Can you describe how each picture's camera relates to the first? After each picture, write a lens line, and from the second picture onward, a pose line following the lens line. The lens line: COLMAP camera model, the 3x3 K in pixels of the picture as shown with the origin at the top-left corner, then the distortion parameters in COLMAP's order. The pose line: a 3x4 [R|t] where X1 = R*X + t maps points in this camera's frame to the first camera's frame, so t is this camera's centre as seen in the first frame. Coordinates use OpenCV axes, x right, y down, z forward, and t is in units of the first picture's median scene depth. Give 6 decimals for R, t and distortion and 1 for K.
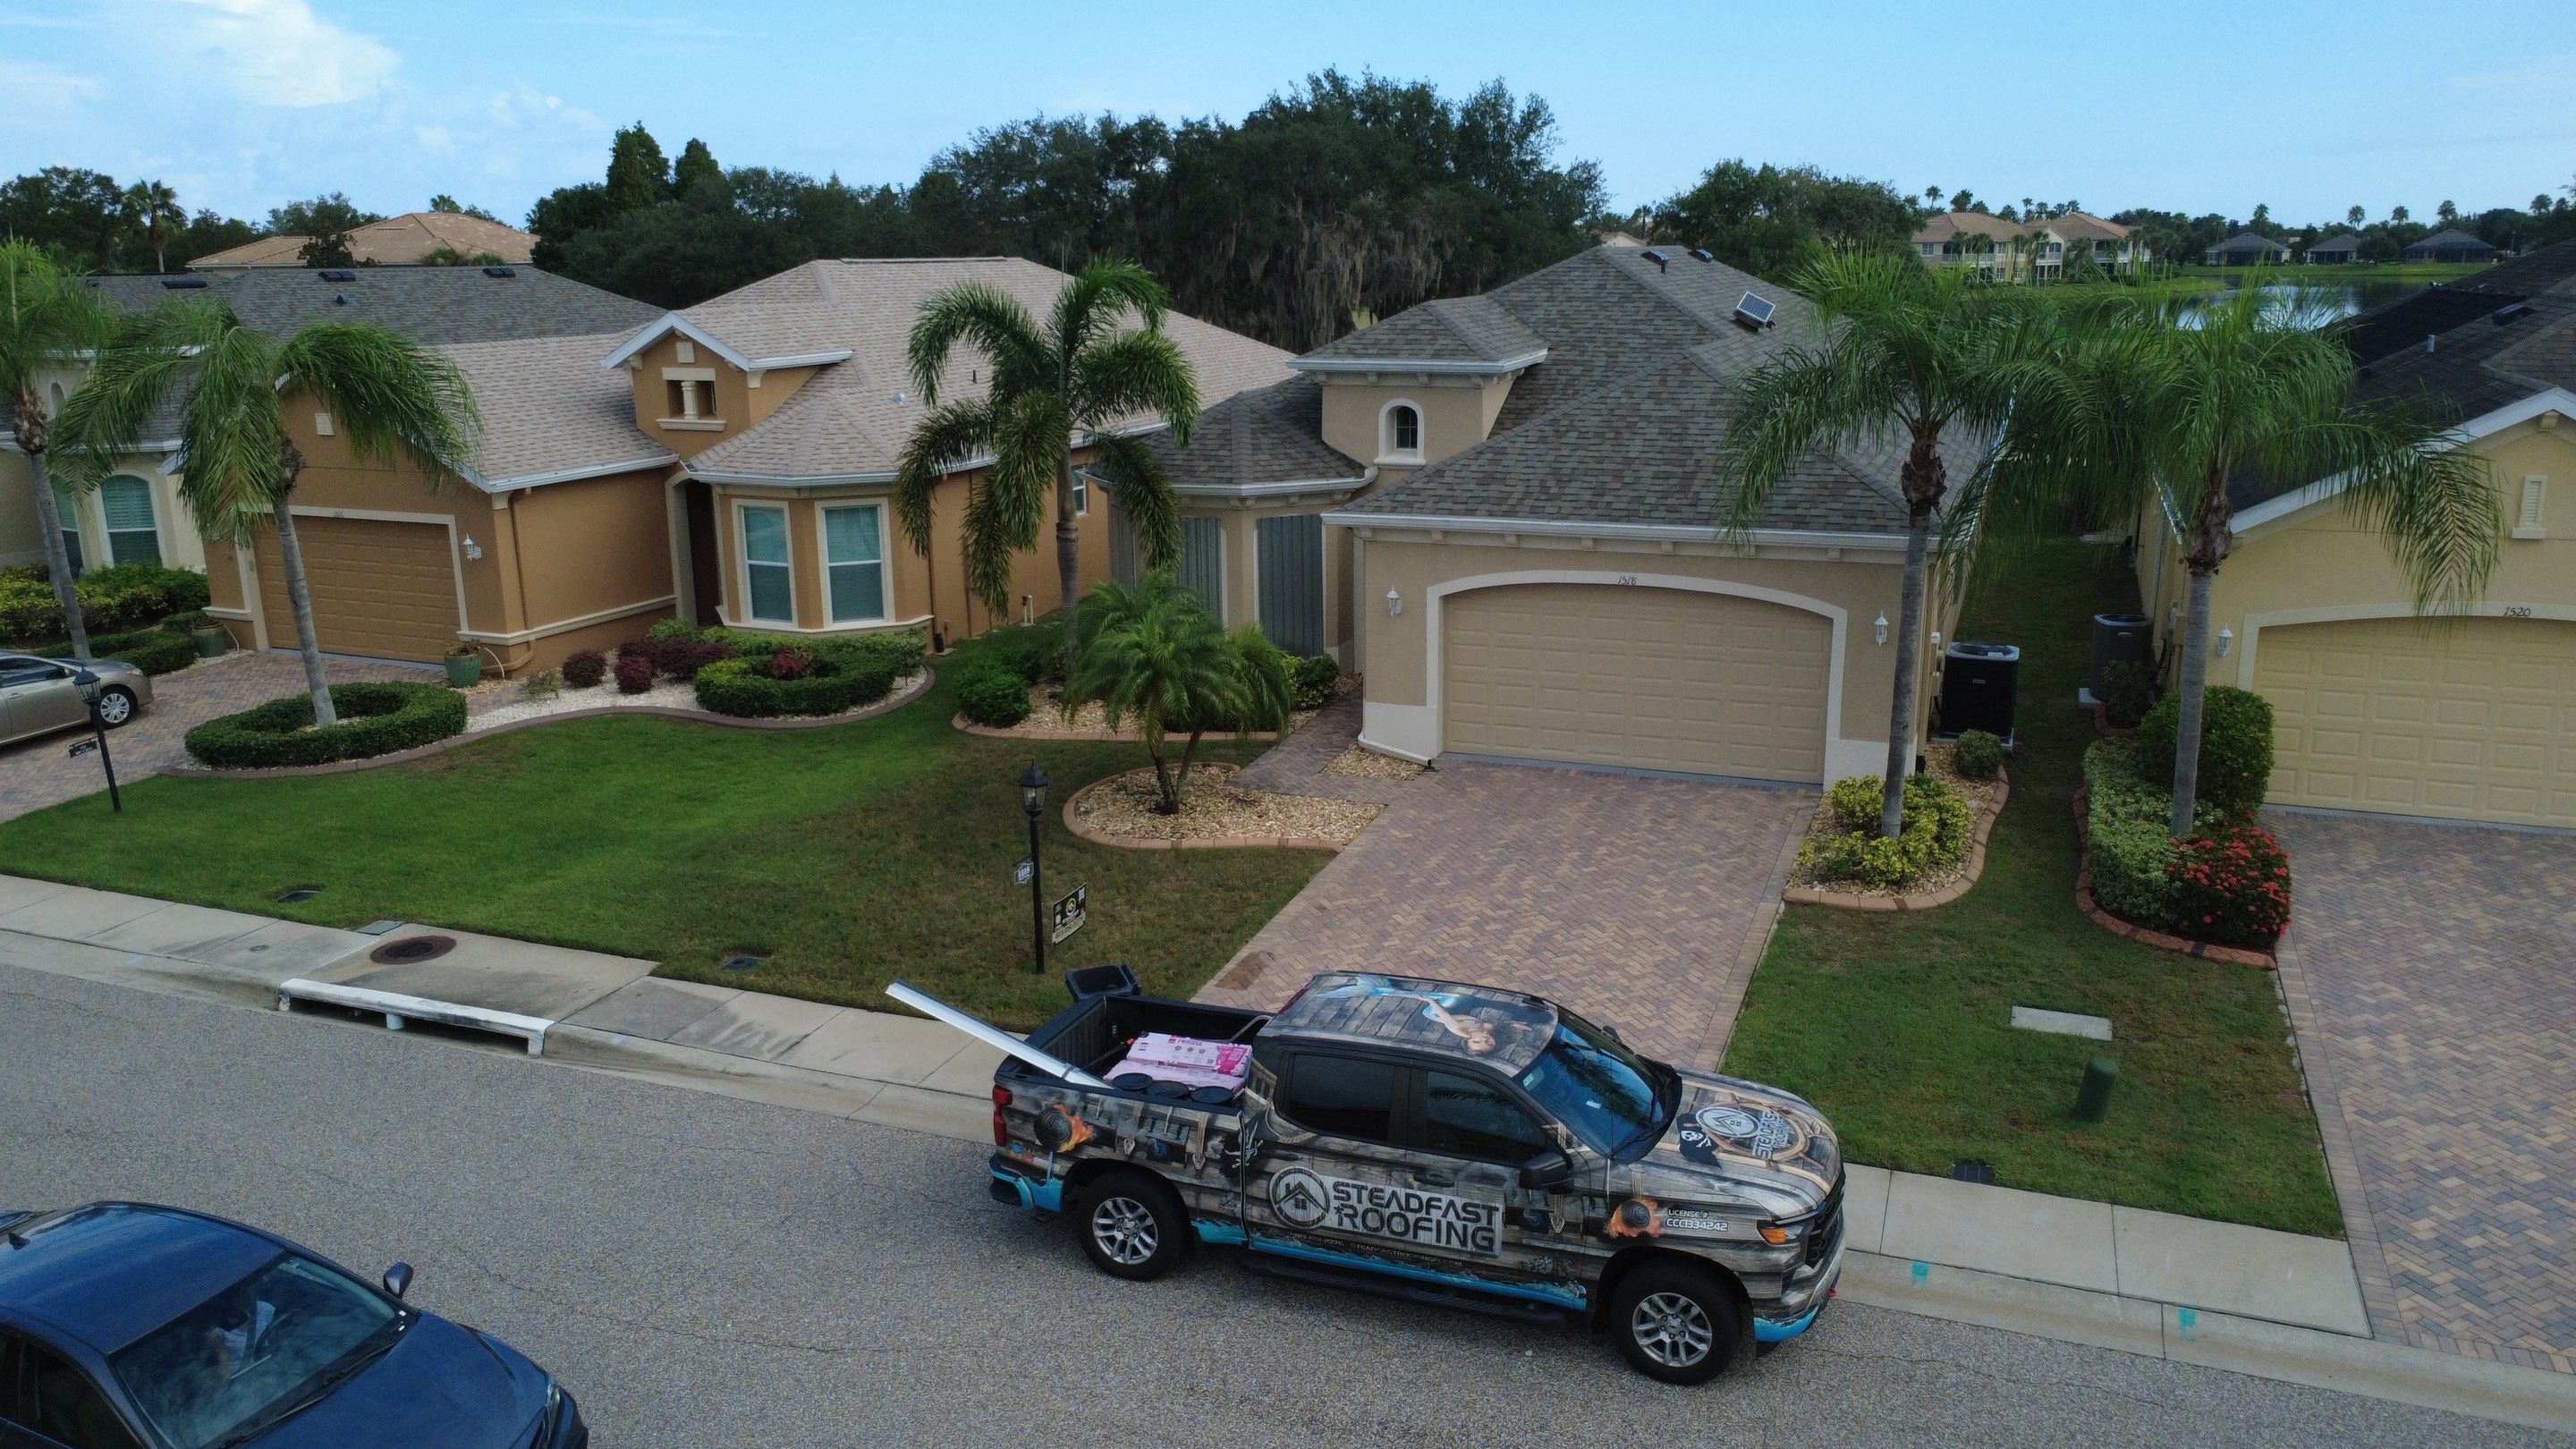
lens RADIAL K [[1870.9, 0, 1287.7], [0, 1870.9, 721.3], [0, 0, 1]] dist [-0.001027, 0.003063]
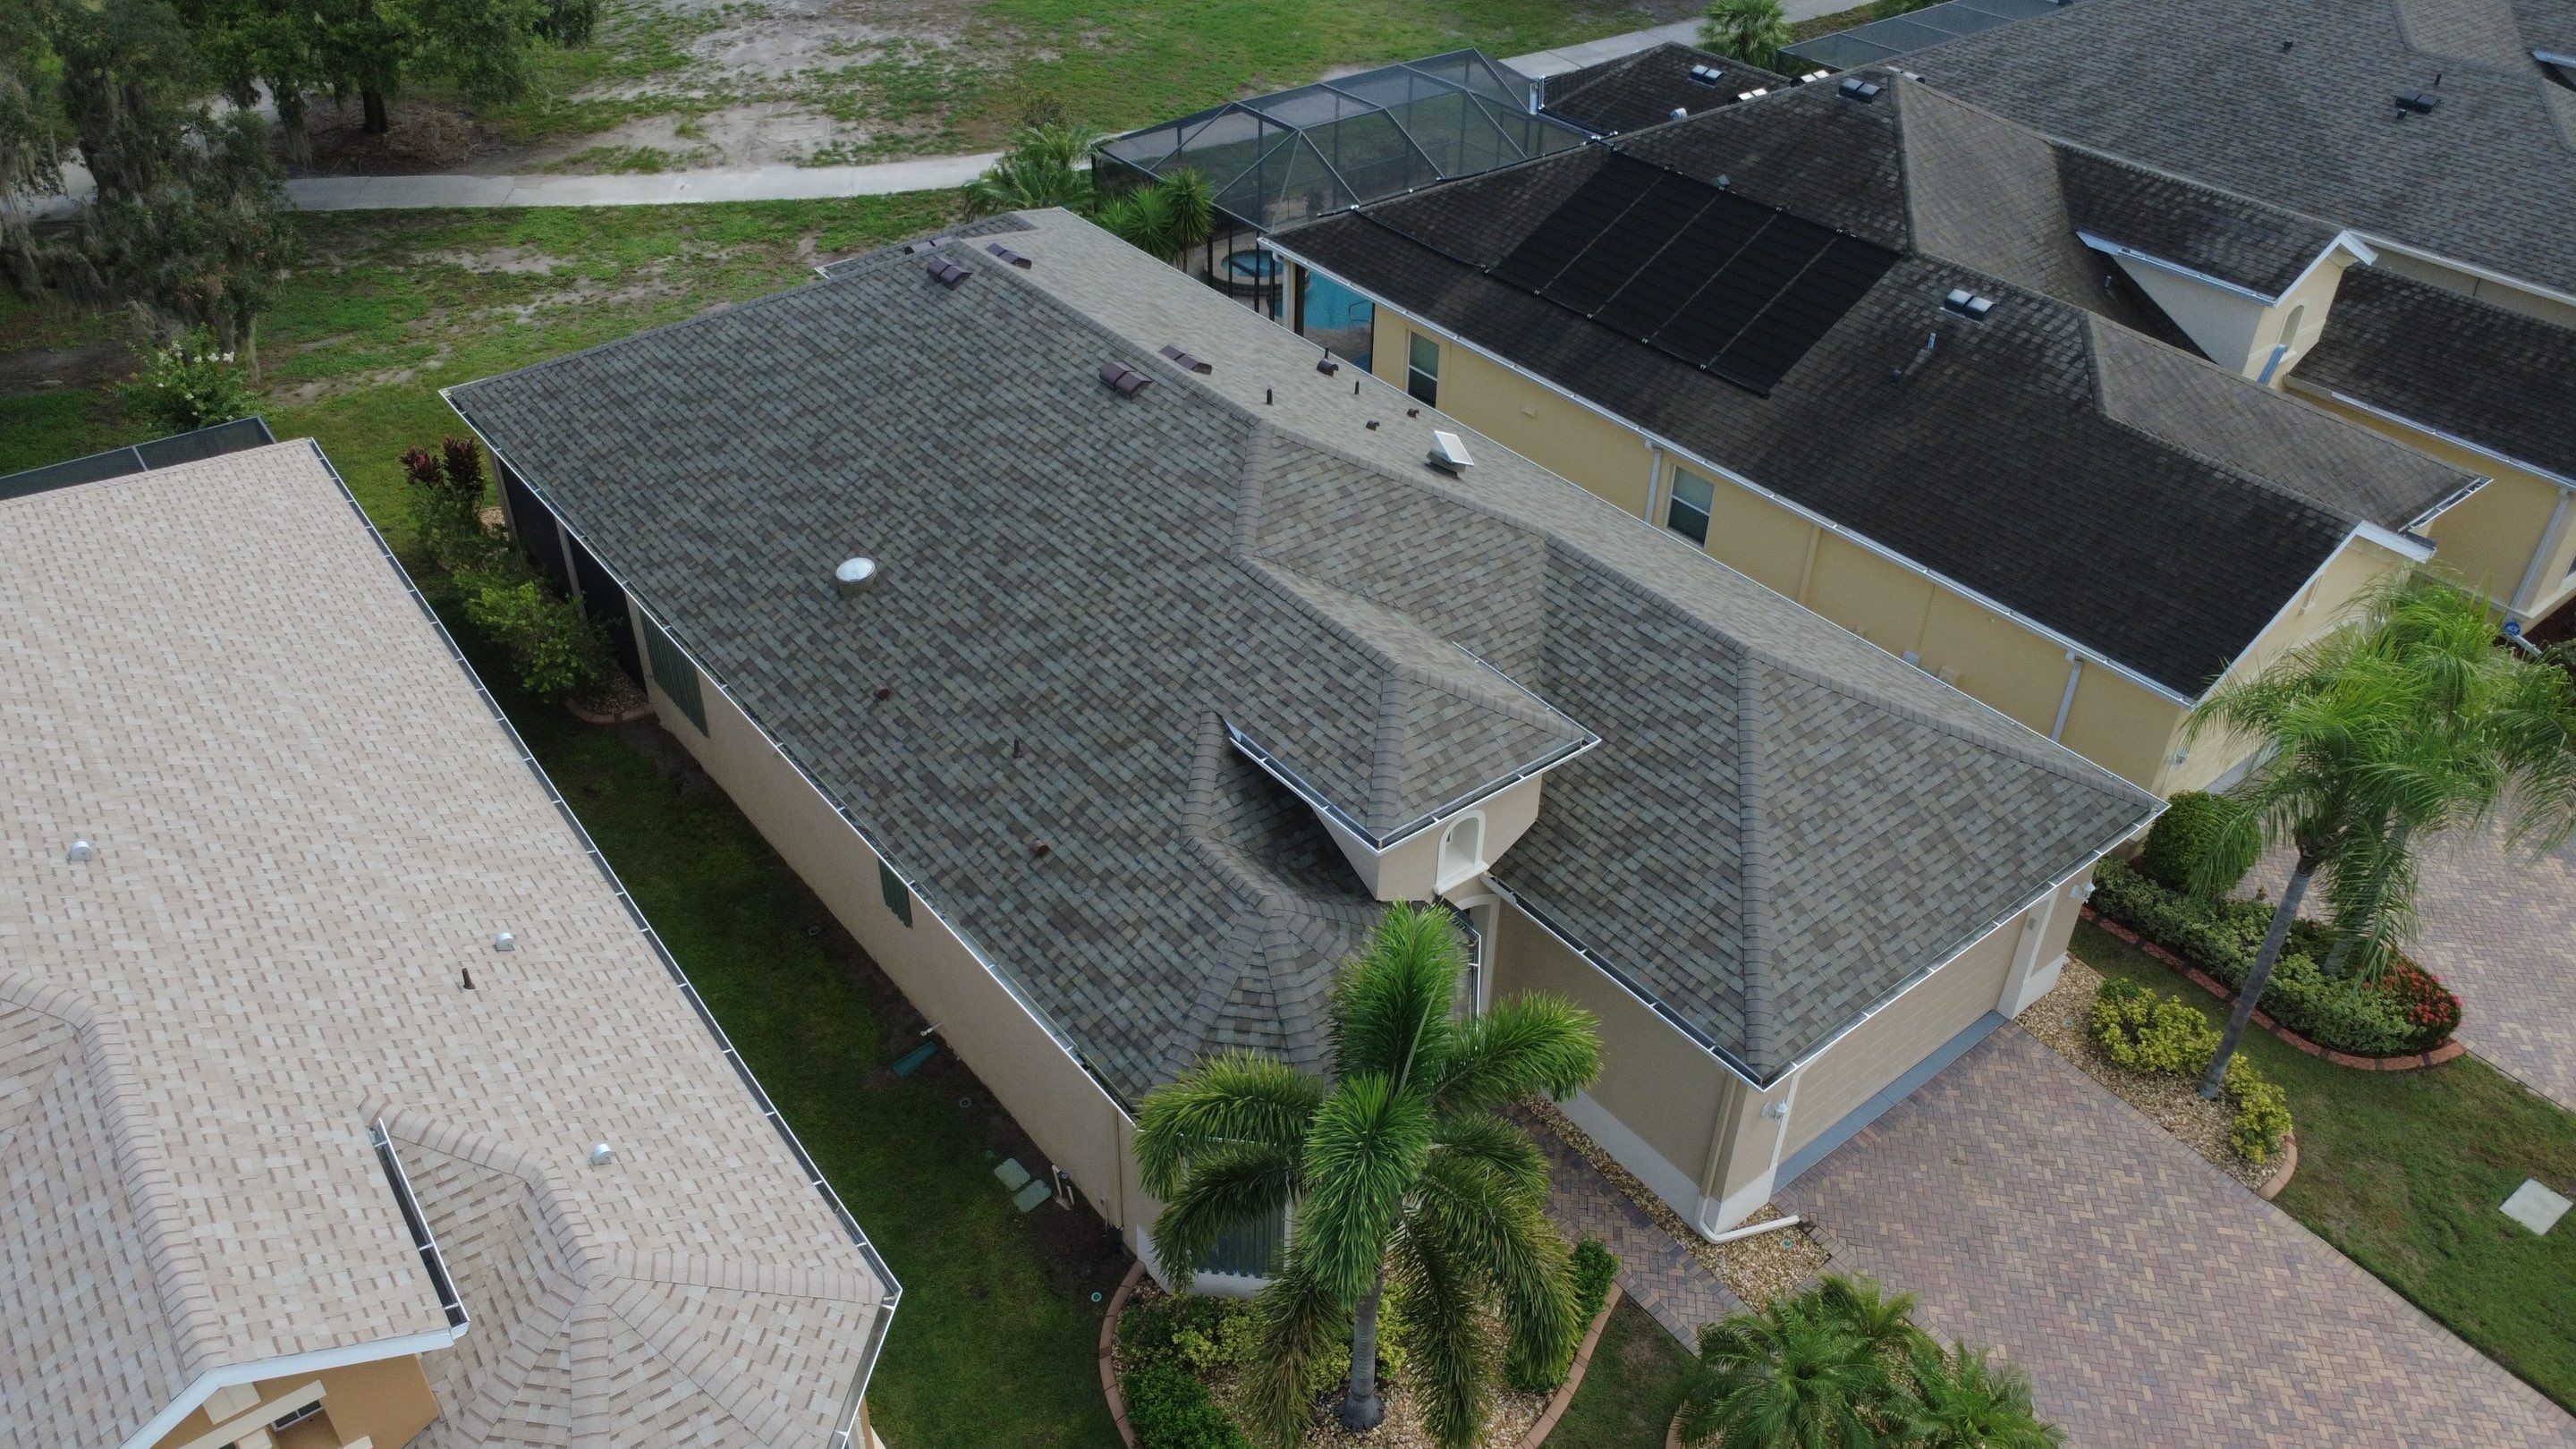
lens RADIAL K [[1870.9, 0, 1282.4], [0, 1870.9, 726.9], [0, 0, 1]] dist [-0.001027, 0.003063]
pose [[0.496324, -0.494407, 0.713599, -0.569666], [0.190910, 0.864026, 0.465846, -0.645581], [-0.846886, -0.094978, 0.523224, 0.744421]]
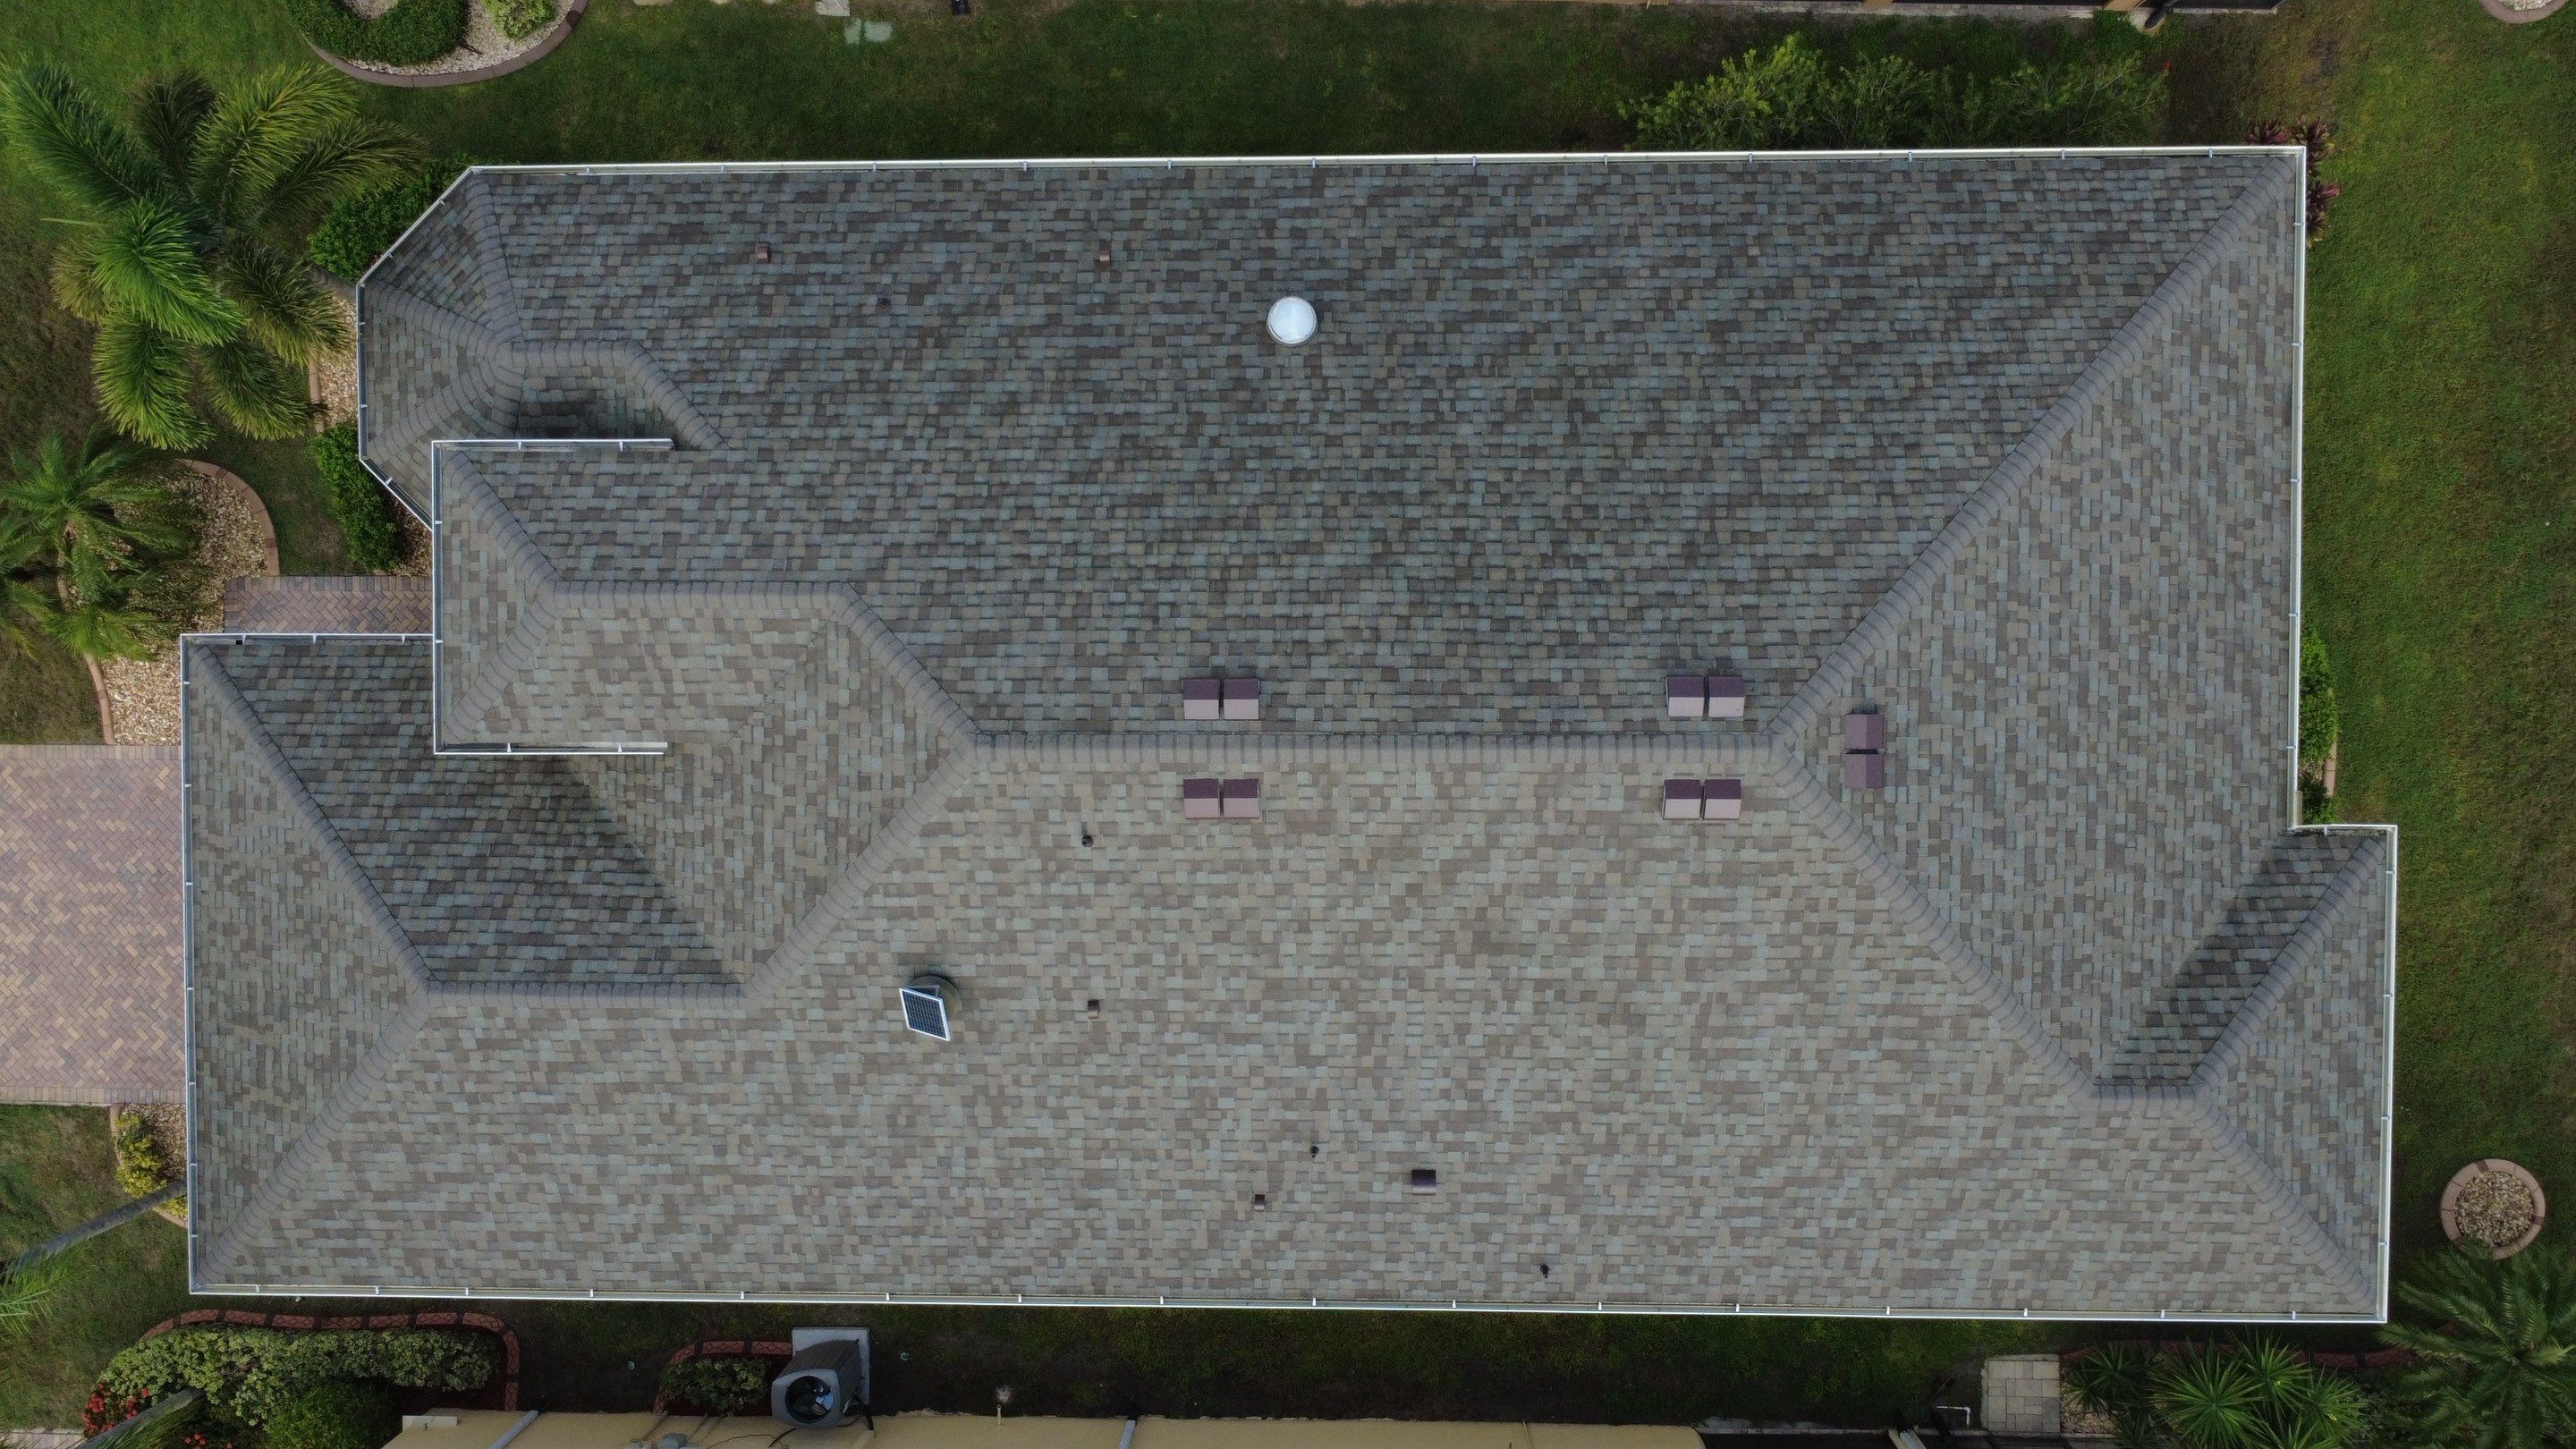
lens RADIAL K [[1870.9, 0, 1281.0], [0, 1870.9, 718.4], [0, 0, 1]] dist [-0.001027, 0.003063]
pose [[0.372640, 0.927729, 0.021384, 0.230948], [-0.194315, 0.055476, 0.979369, -1.081531], [0.907403, -0.369108, 0.200945, 1.252771]]
